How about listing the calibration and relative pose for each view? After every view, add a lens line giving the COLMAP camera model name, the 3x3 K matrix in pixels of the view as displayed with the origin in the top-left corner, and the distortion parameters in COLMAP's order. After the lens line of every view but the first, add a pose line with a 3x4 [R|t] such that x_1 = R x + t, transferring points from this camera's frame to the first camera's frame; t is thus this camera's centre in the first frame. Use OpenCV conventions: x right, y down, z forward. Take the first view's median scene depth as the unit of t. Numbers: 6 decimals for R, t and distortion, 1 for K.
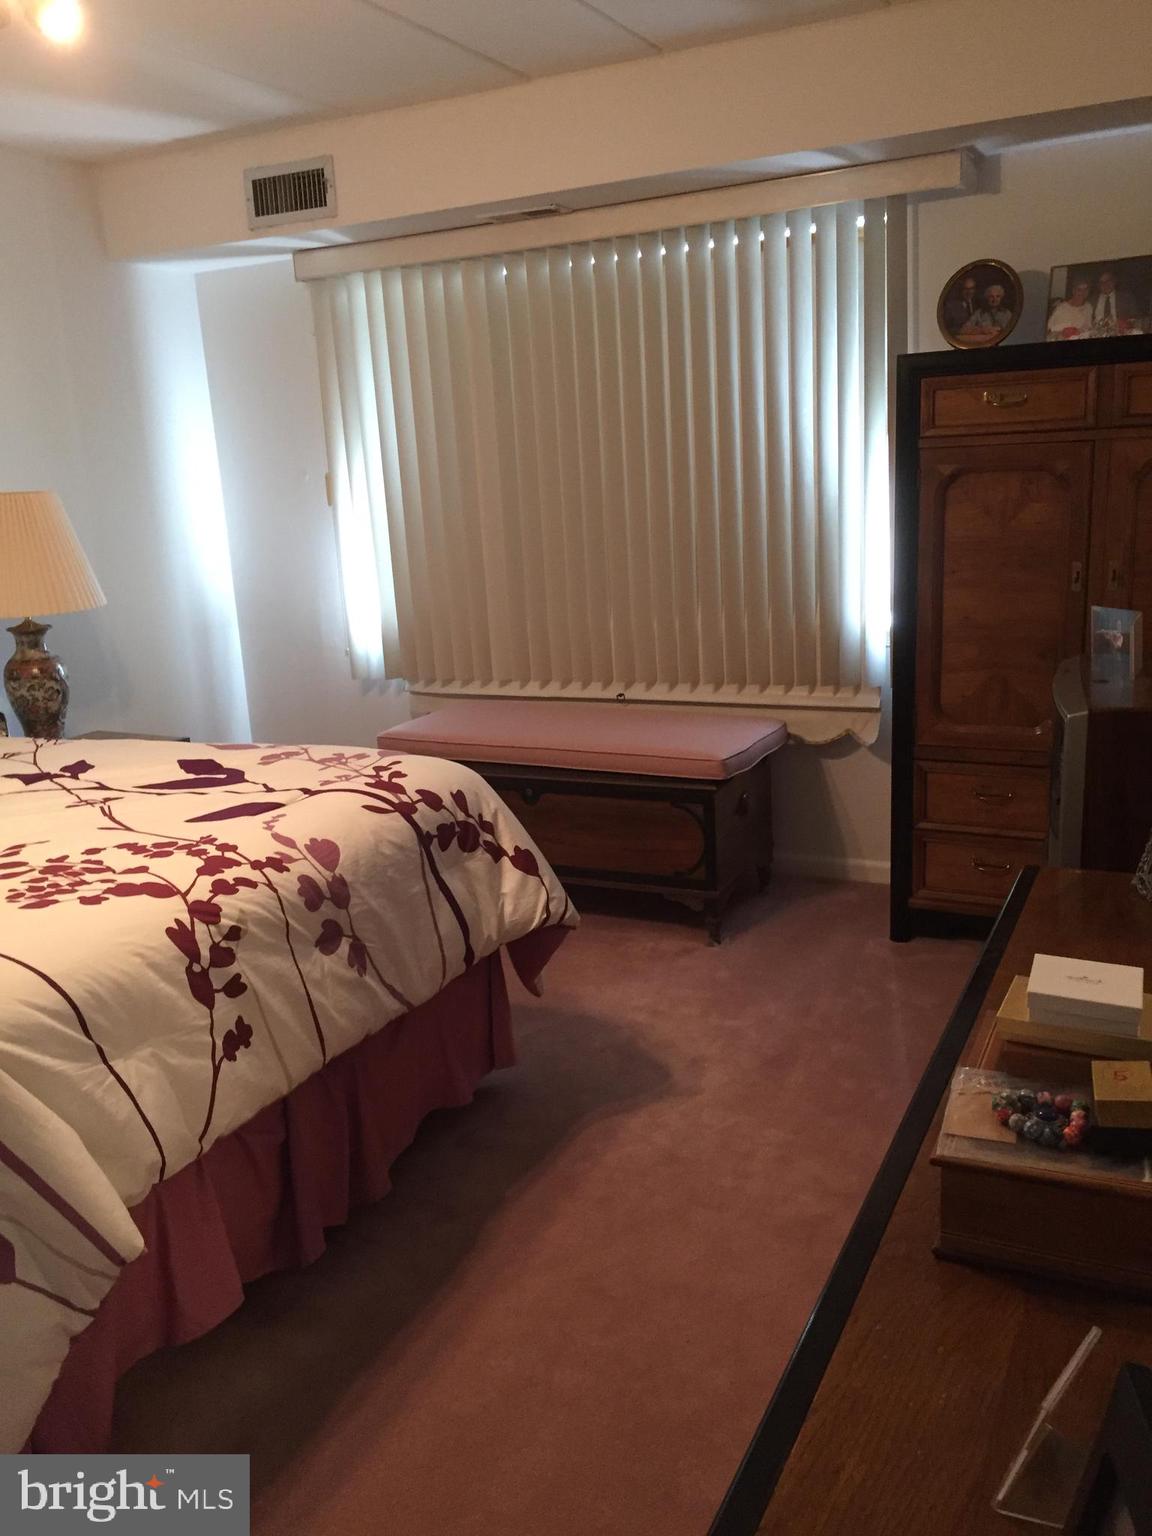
lens RADIAL K [[1294.9, 0, 576.0], [0, 1294.9, 768.0], [0, 0, 1]] dist [0.077590, -0.120475]
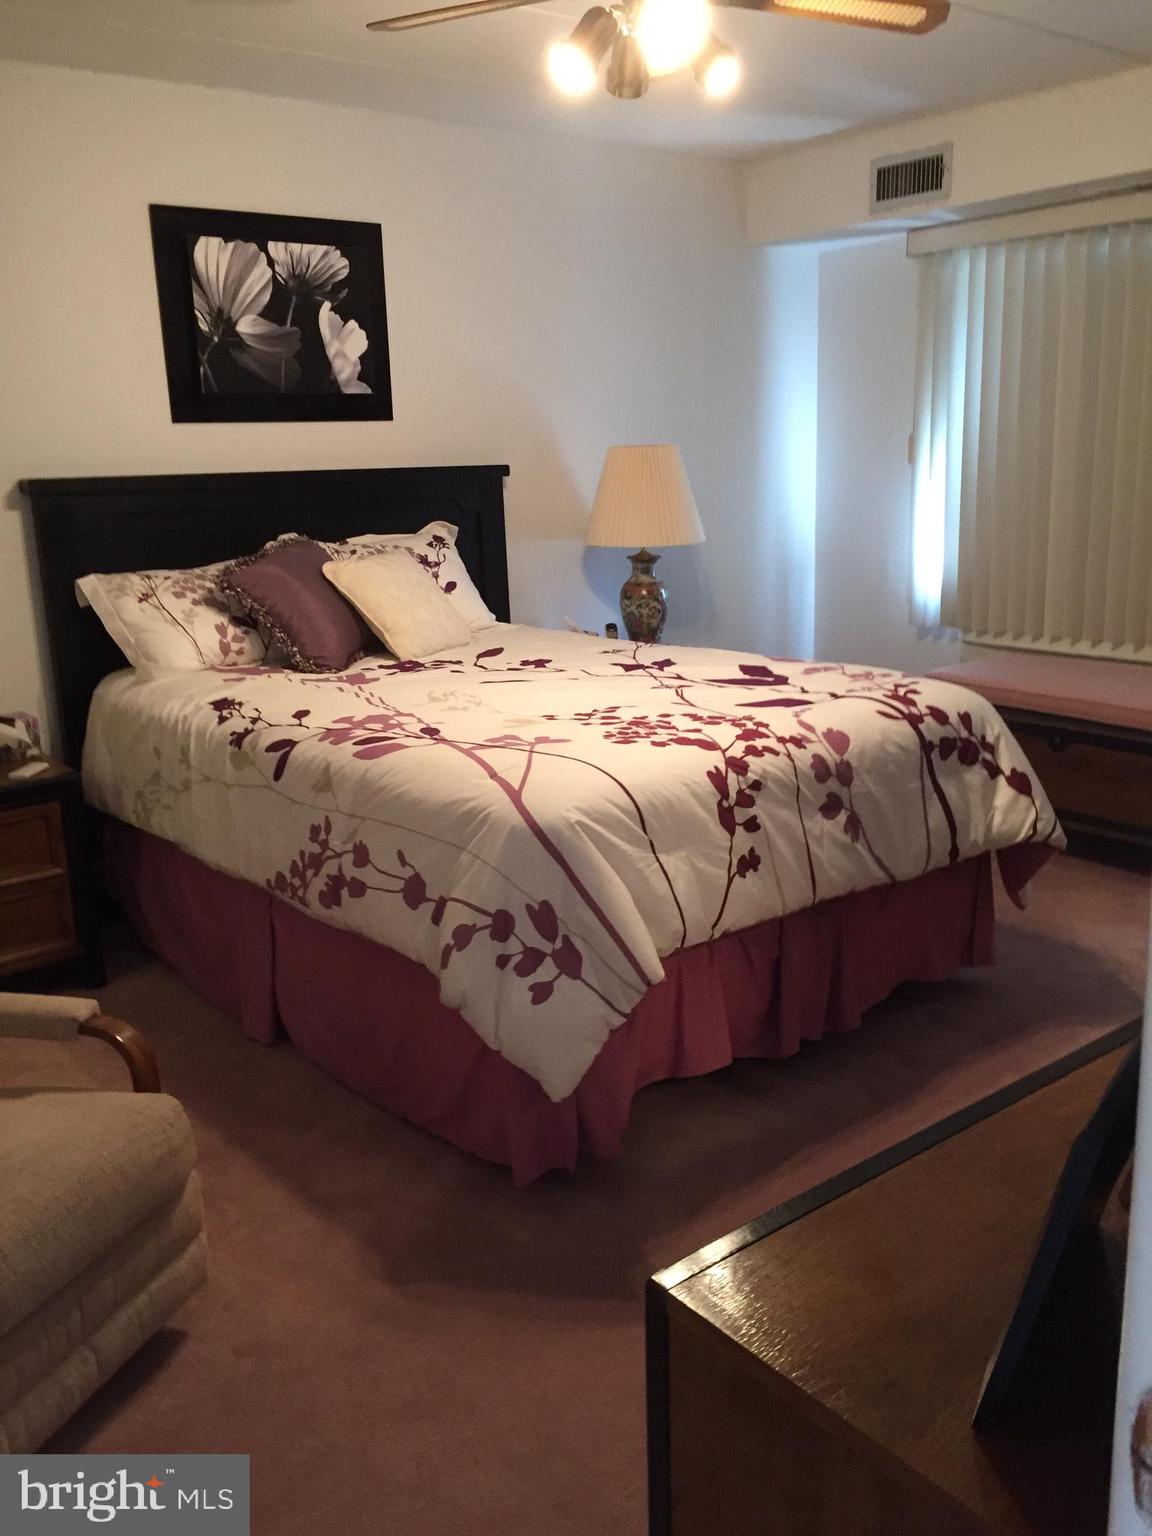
lens RADIAL K [[1291.1, 0, 576.0], [0, 1291.1, 768.0], [0, 0, 1]] dist [-0.003017, -0.003919]
pose [[0.899137, 0.126826, -0.418889, 0.096652], [-0.114055, 0.991923, 0.055506, 0.048831], [0.422545, -0.002132, 0.906339, -0.210607]]
